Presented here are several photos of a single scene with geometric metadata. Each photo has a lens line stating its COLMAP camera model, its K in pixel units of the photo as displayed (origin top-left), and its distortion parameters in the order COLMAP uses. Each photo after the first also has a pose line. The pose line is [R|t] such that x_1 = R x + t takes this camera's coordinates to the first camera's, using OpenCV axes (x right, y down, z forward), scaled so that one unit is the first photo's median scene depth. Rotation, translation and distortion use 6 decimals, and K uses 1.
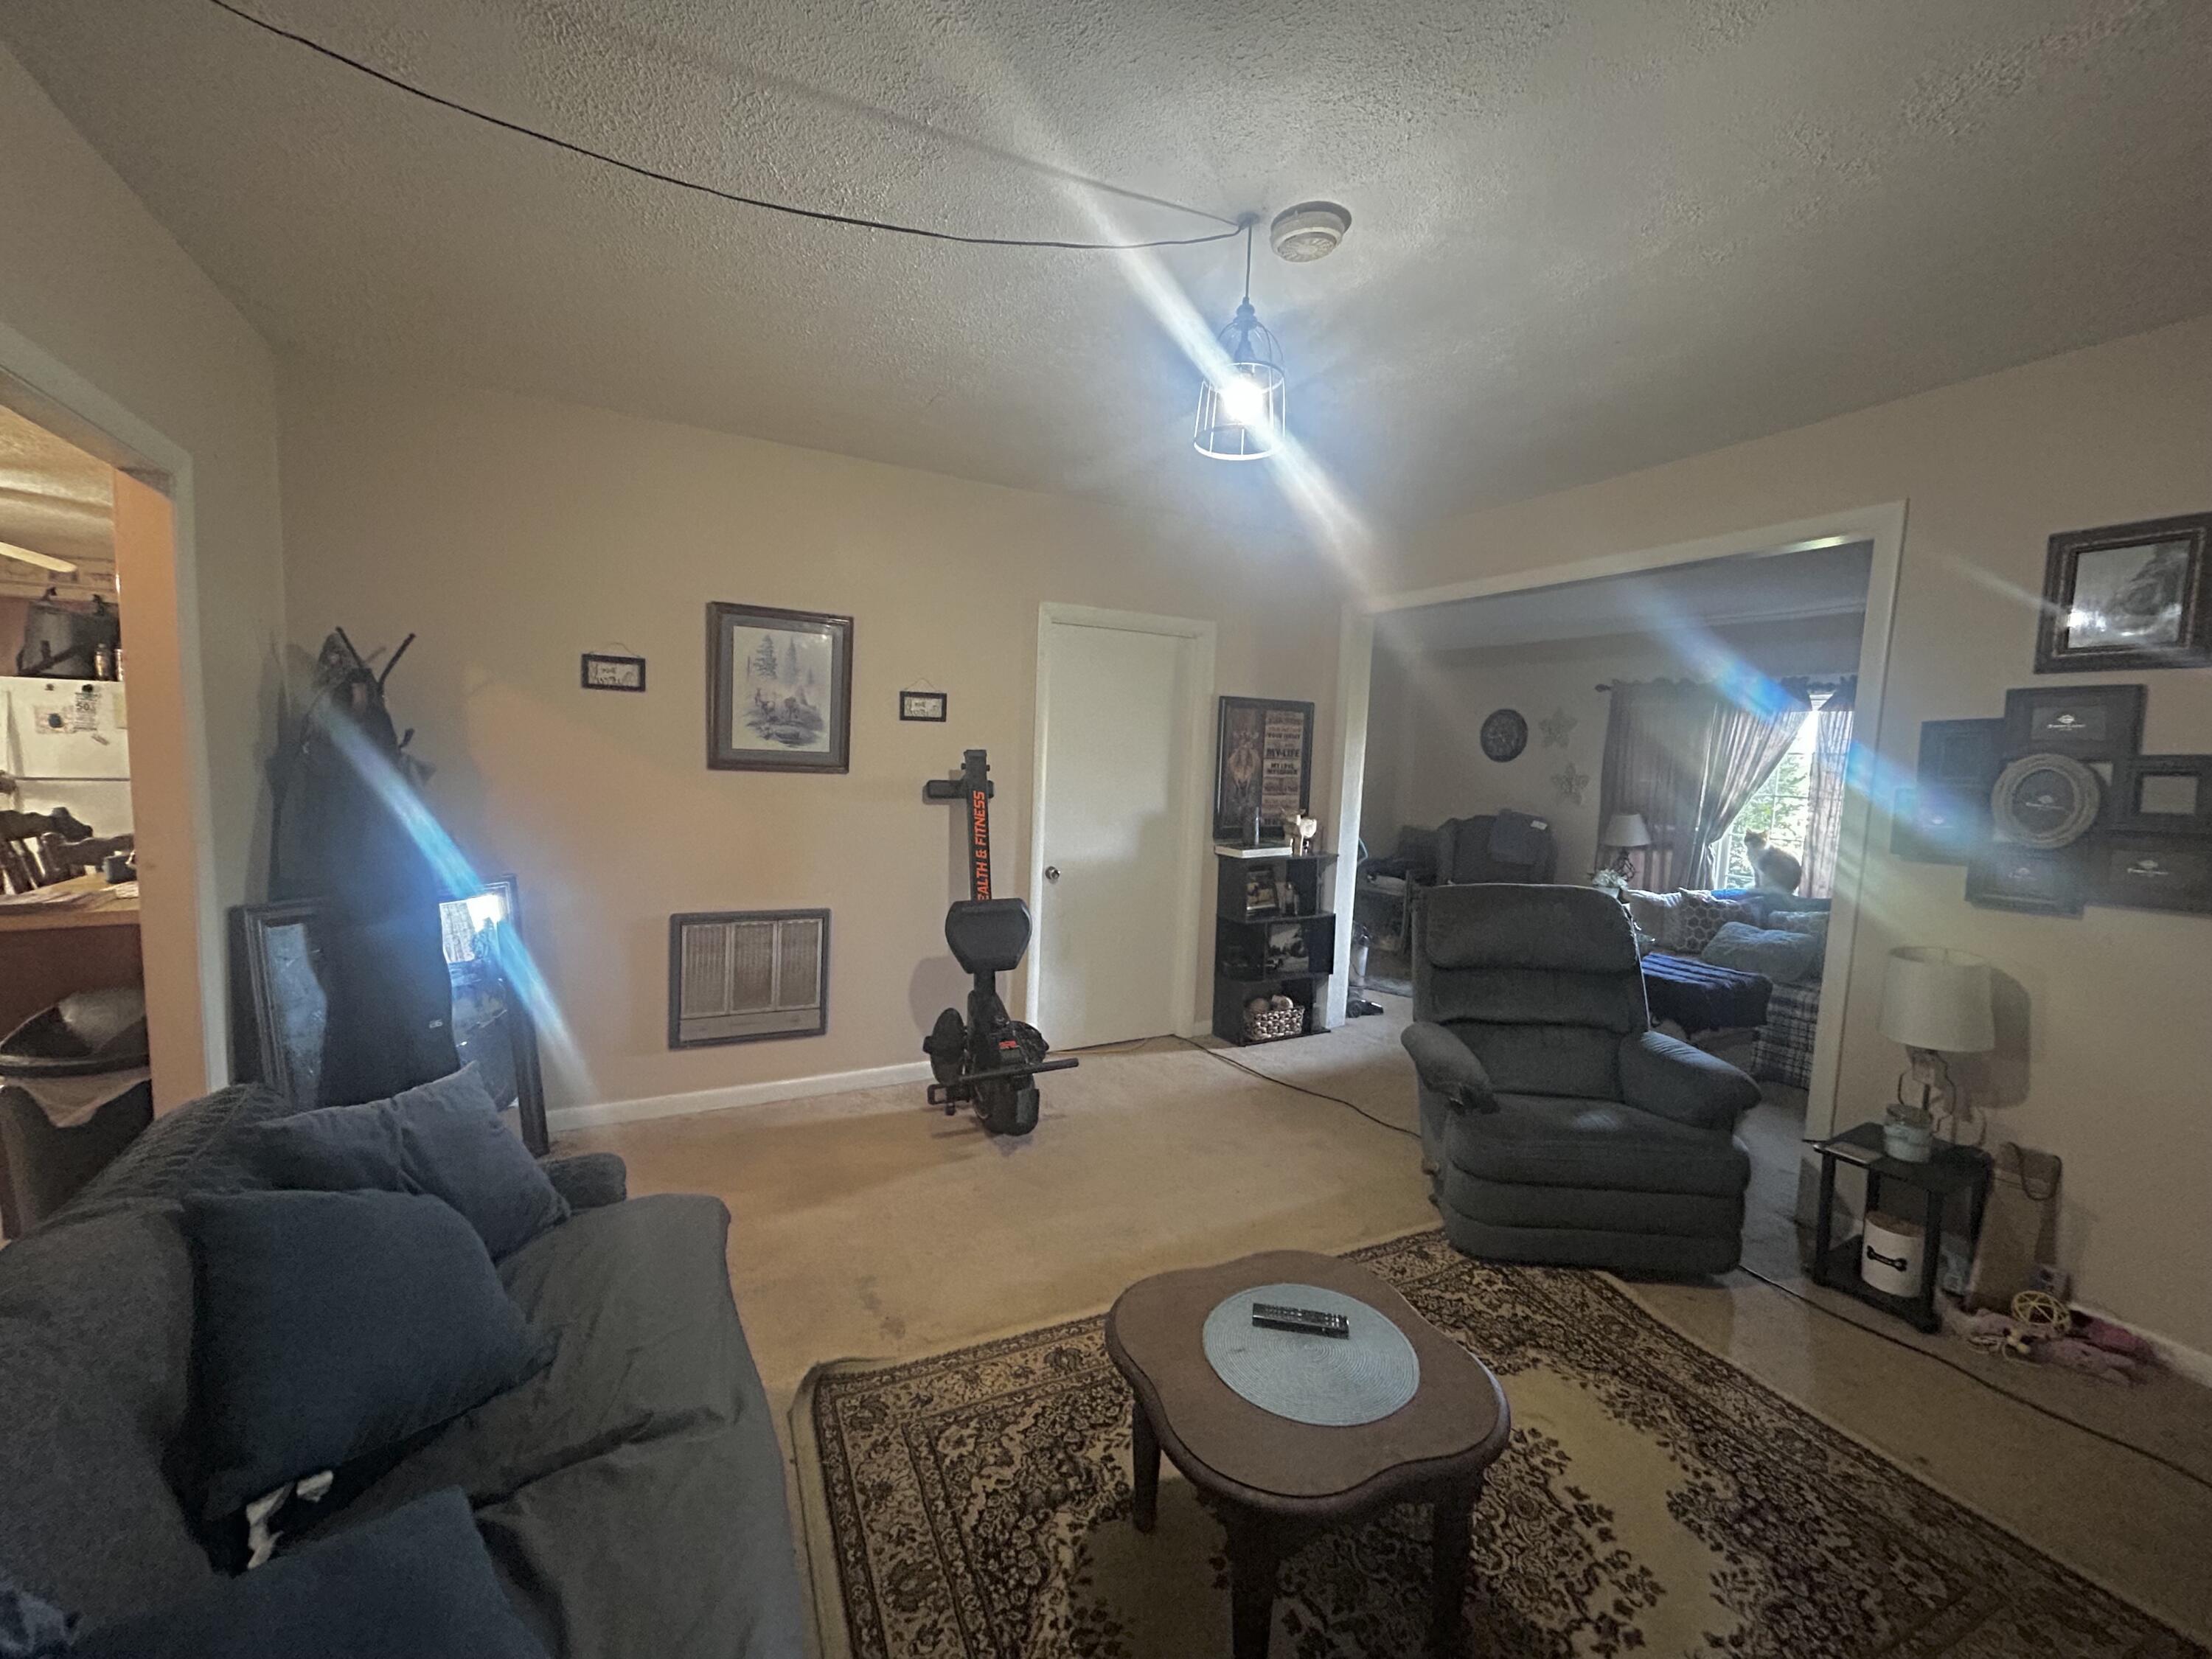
lens RADIAL K [[911.6, 0, 1112.6], [0, 911.6, 829.6], [0, 0, 1]] dist [0.015729, -0.000635]
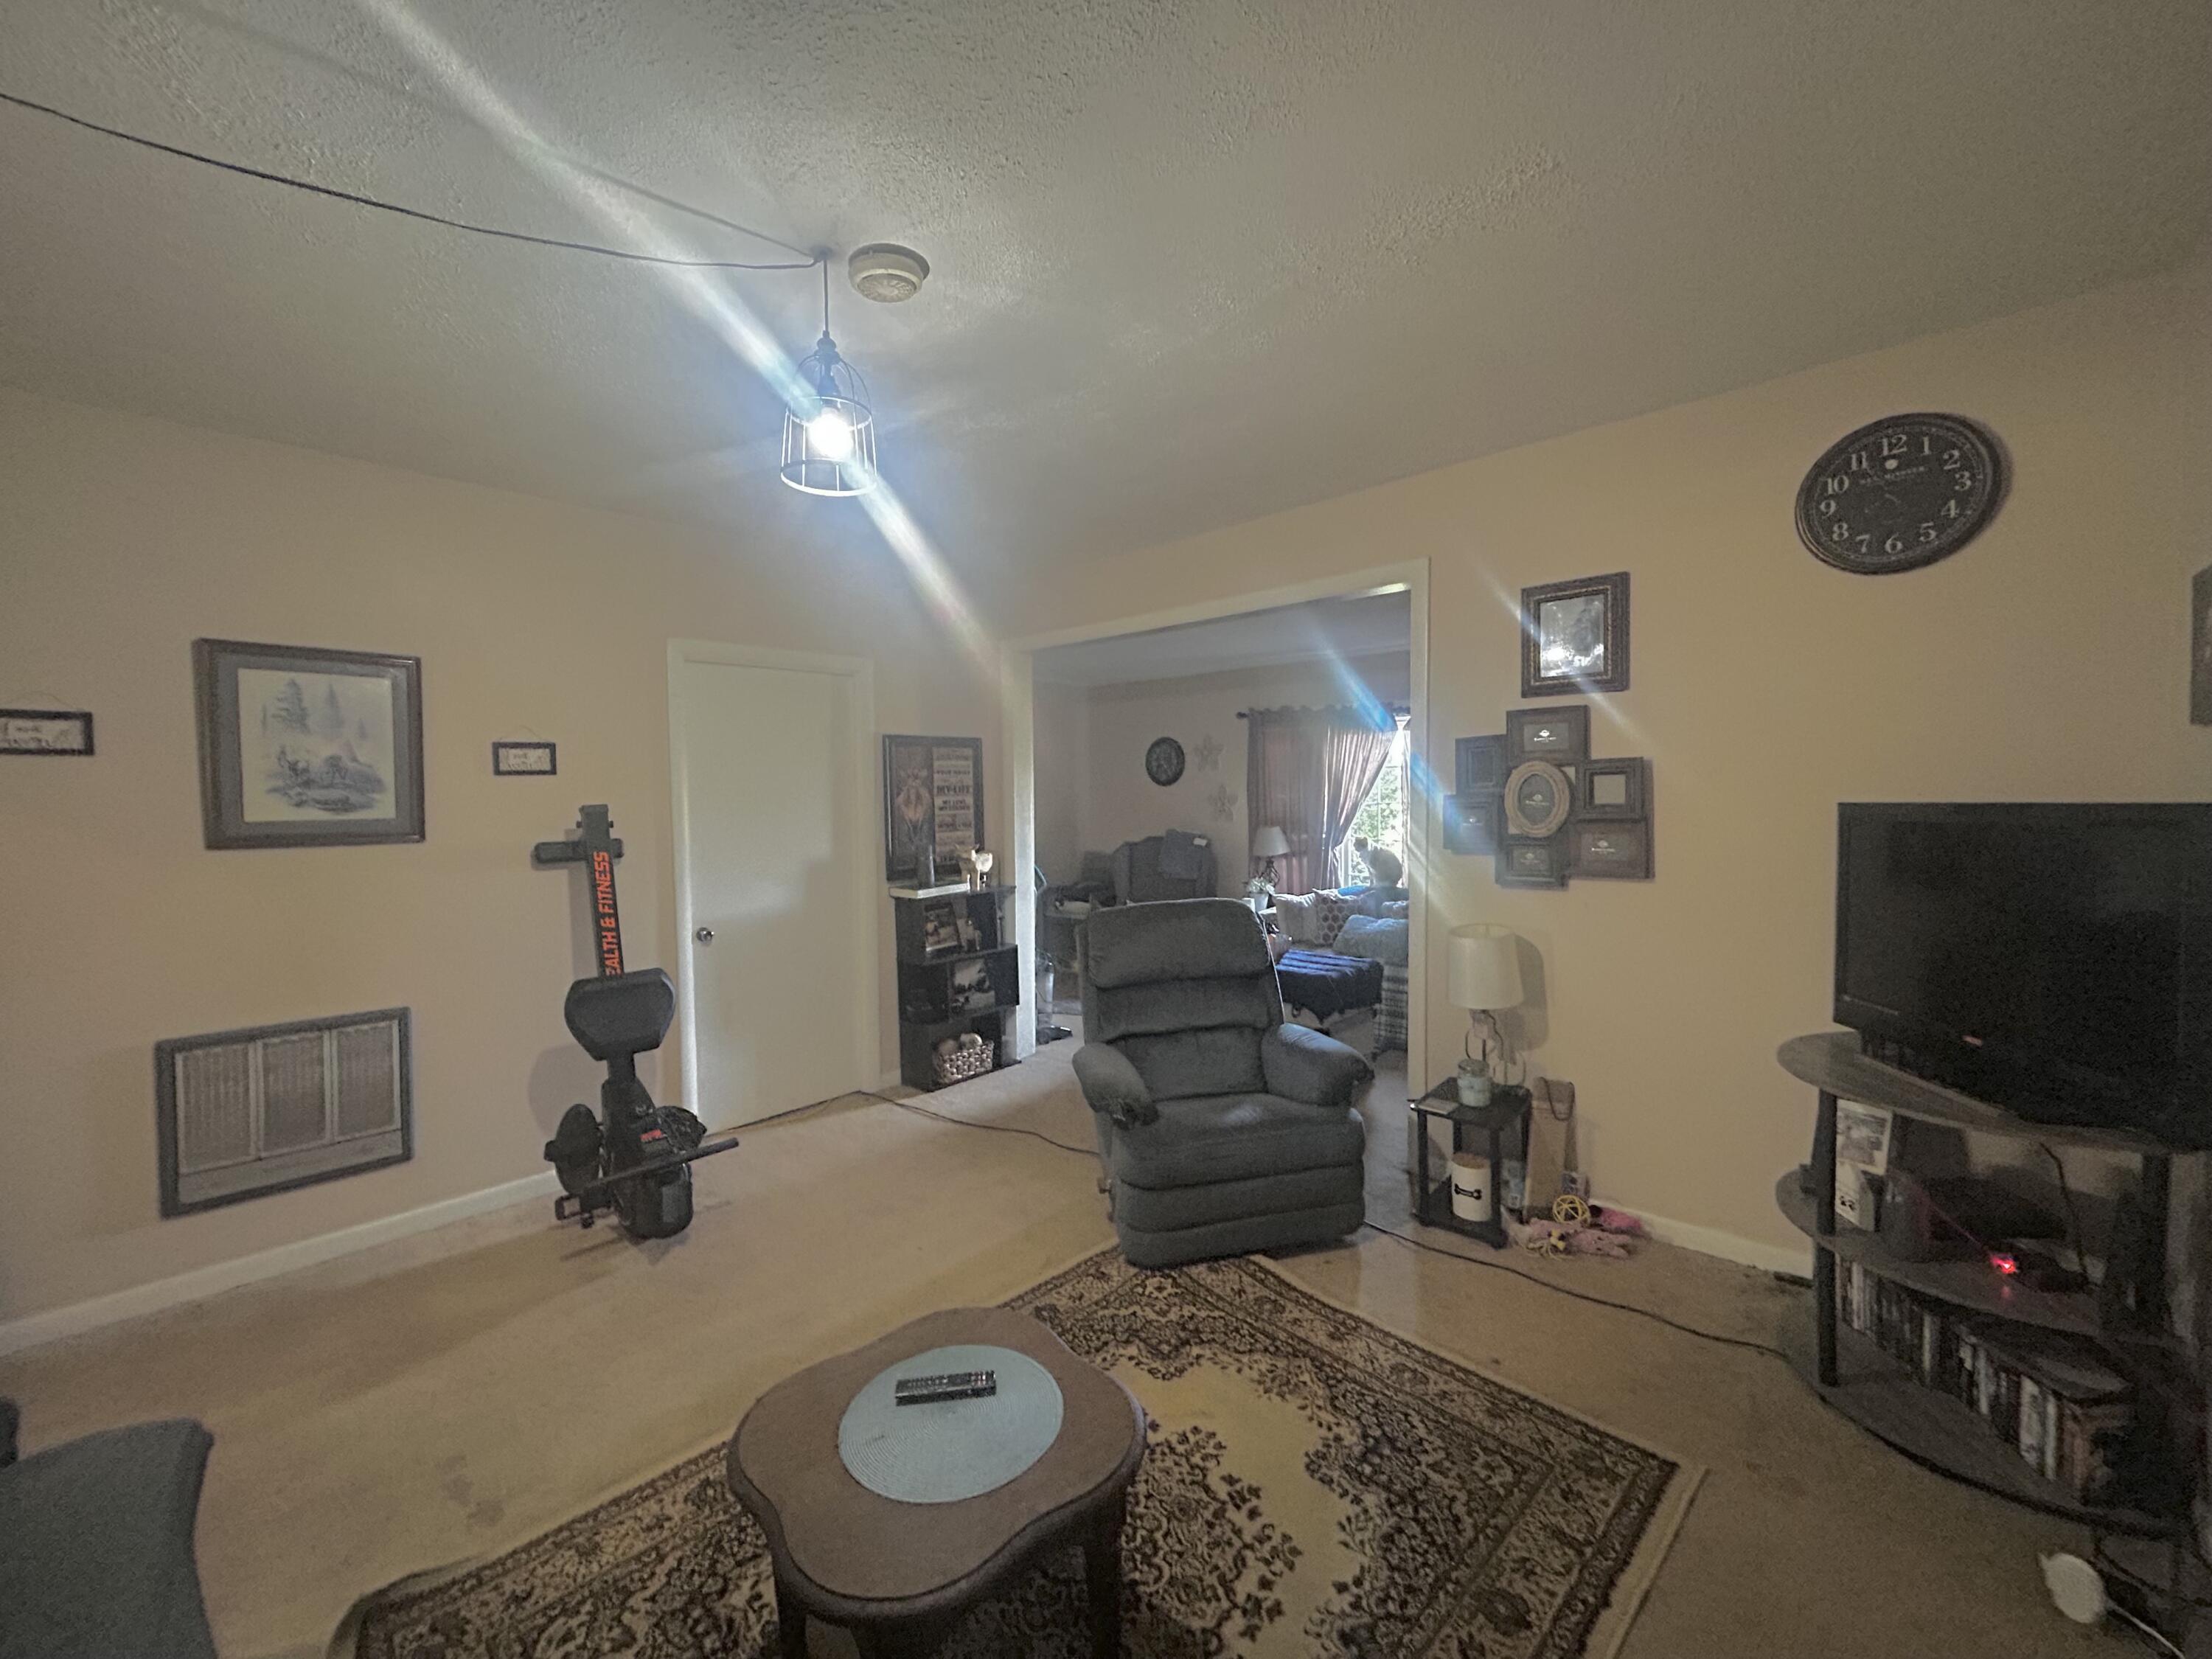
lens RADIAL K [[908.9, 0, 1112.0], [0, 908.9, 828.2], [0, 0, 1]] dist [0.016169, 0.000524]
pose [[0.947896, -0.066853, 0.311487, 0.072236], [0.078585, 0.996588, -0.025252, -0.005304], [-0.308736, 0.048414, 0.949915, 0.007936]]
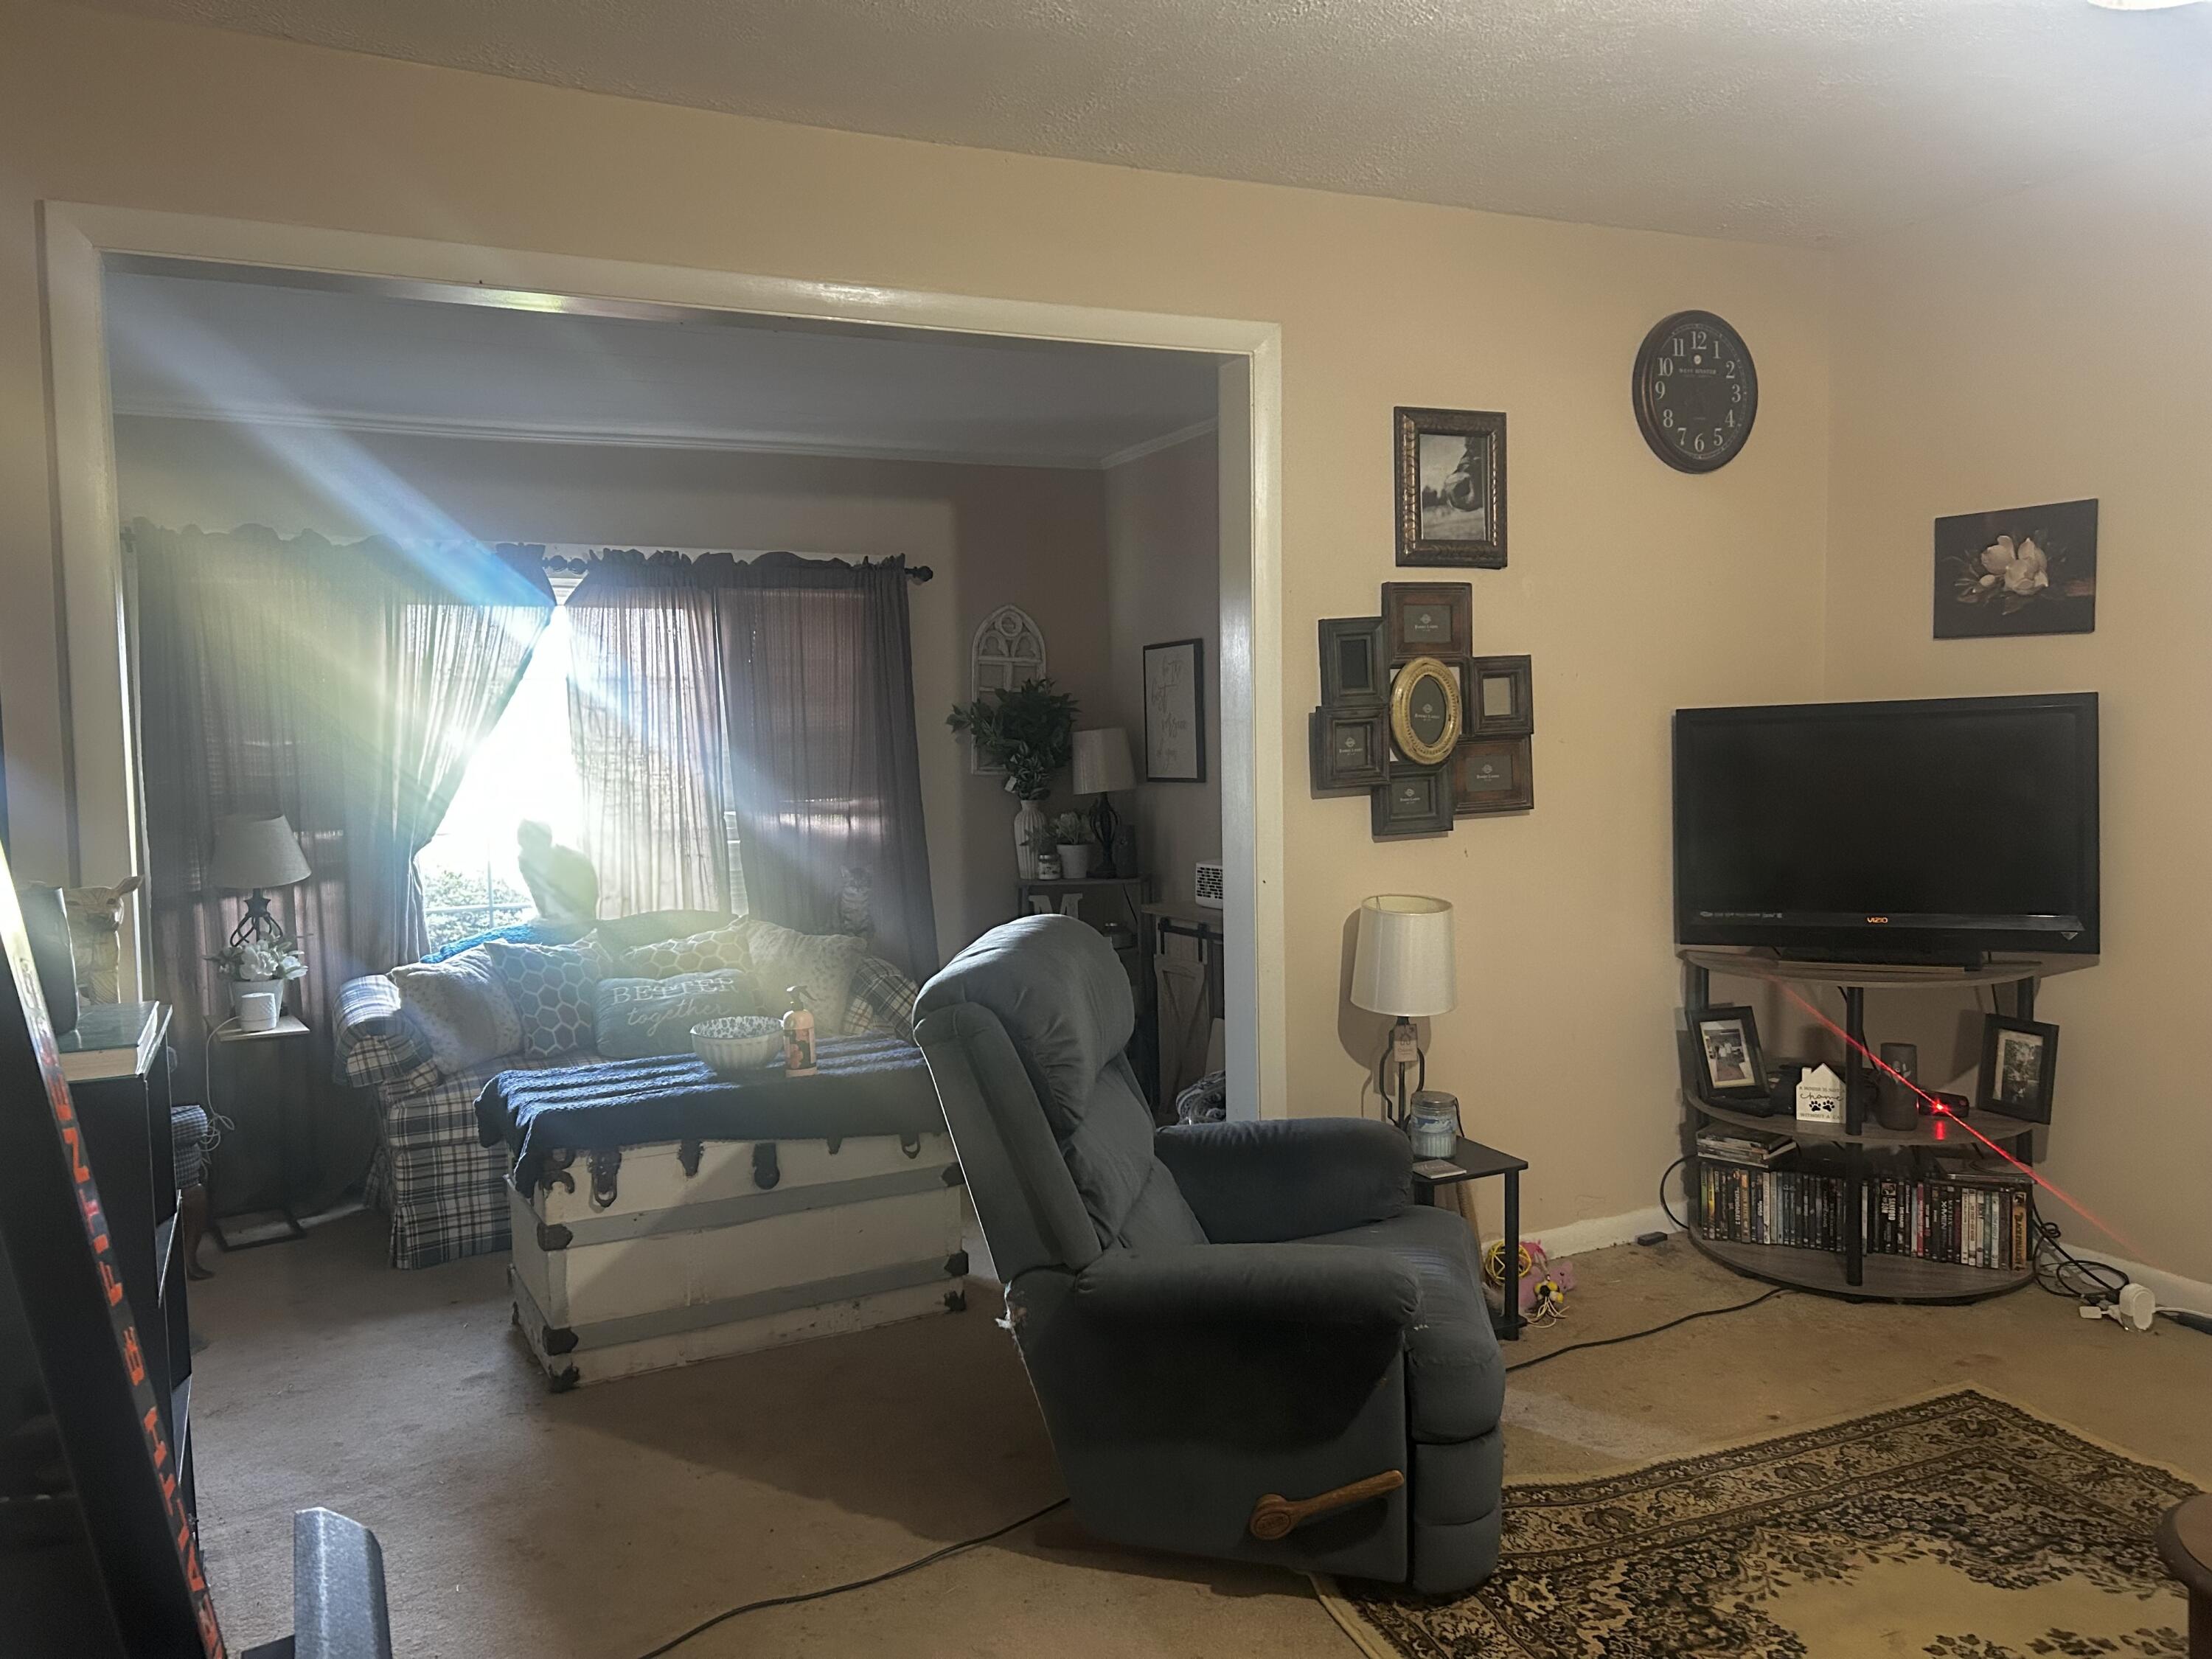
lens RADIAL K [[1671.7, 0, 1105.9], [0, 1671.7, 845.2], [0, 0, 1]] dist [0.071420, -0.077672]
pose [[0.042193, -0.107023, 0.993361, -0.589131], [0.108433, 0.988864, 0.101933, -0.095688], [-0.993208, 0.103412, 0.053328, 1.174807]]
